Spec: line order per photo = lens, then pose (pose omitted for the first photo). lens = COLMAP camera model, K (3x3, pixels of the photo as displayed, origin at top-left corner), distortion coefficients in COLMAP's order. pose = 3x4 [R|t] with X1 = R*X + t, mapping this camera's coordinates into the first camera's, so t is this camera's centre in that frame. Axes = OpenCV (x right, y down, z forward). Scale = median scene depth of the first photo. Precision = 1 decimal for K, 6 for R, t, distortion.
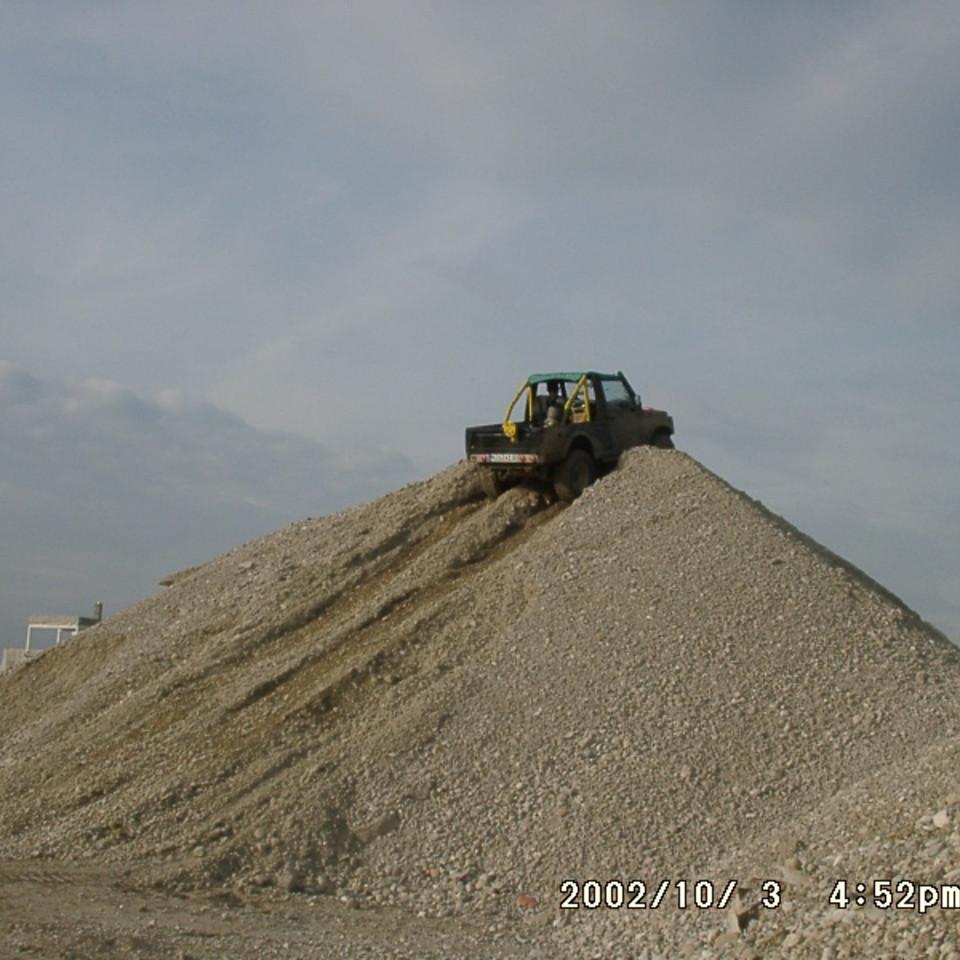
lens RADIAL K [[1557.6, 0, 480.0], [0, 1557.6, 480.0], [0, 0, 1]] dist [-0.152937, 0.112478]
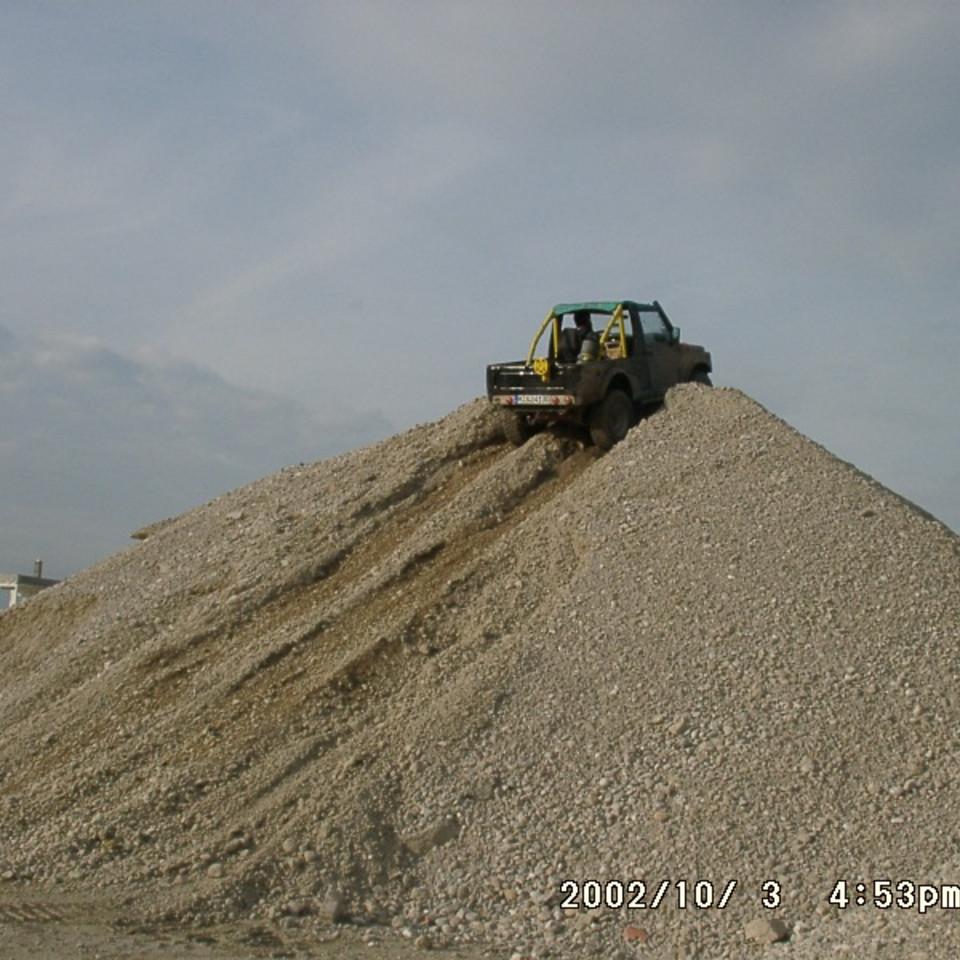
lens RADIAL K [[1557.6, 0, 480.0], [0, 1557.6, 480.0], [0, 0, 1]] dist [-0.152937, 0.112478]
pose [[0.999180, 0.007117, 0.039855, -0.065424], [-0.008130, 0.999647, 0.025312, 0.016096], [-0.039661, -0.025615, 0.998885, 0.171699]]
